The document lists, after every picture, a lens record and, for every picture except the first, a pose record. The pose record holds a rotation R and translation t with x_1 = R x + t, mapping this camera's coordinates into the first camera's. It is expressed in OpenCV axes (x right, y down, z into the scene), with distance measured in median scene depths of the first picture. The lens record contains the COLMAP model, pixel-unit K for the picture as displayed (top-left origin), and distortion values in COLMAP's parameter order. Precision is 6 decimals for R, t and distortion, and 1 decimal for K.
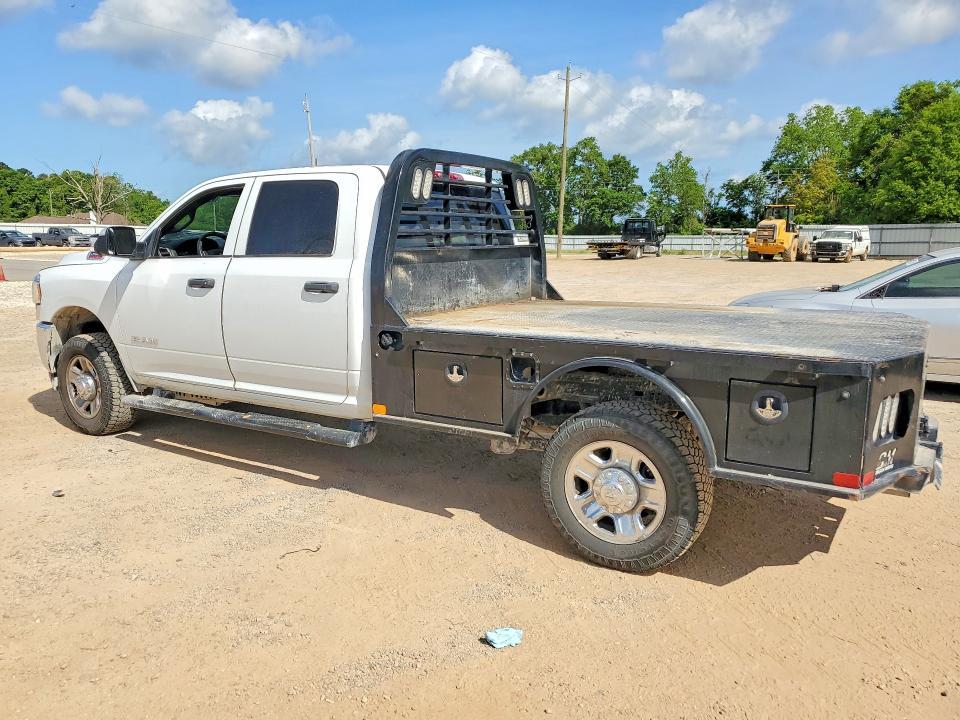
lens RADIAL K [[733.7, 0, 454.2], [0, 733.7, 359.2], [0, 0, 1]] dist [-0.002562, -0.001135]
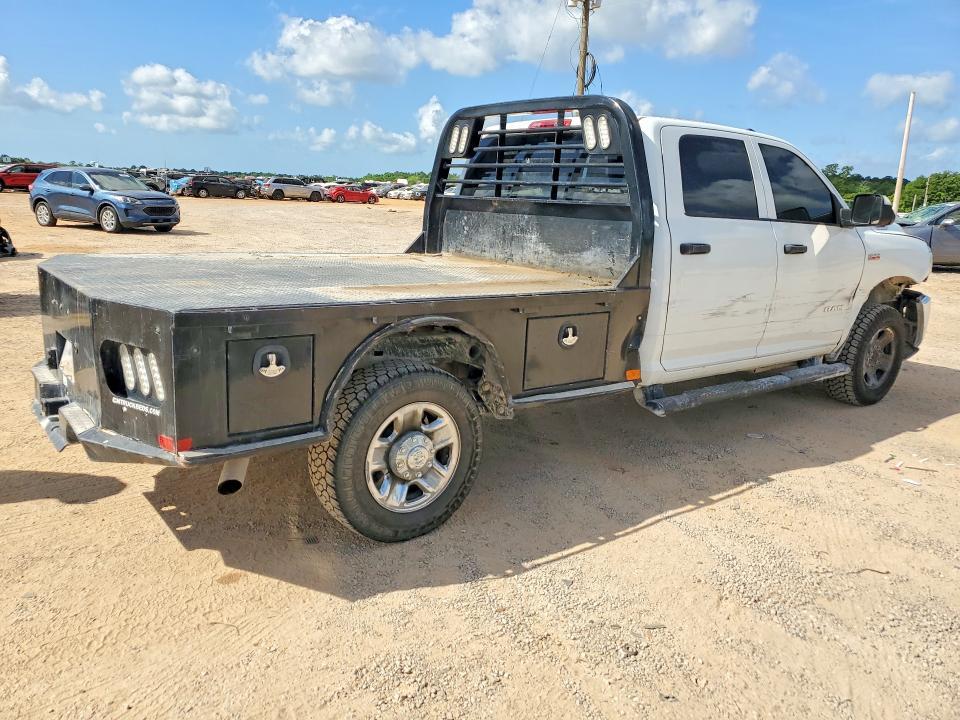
lens RADIAL K [[733.7, 0, 454.2], [0, 733.7, 359.2], [0, 0, 1]] dist [-0.002562, -0.001135]
pose [[-0.328523, 0.202634, -0.922503, 0.958942], [-0.191599, 0.942109, 0.275173, -0.202902], [0.924858, 0.267151, -0.270680, 1.232525]]
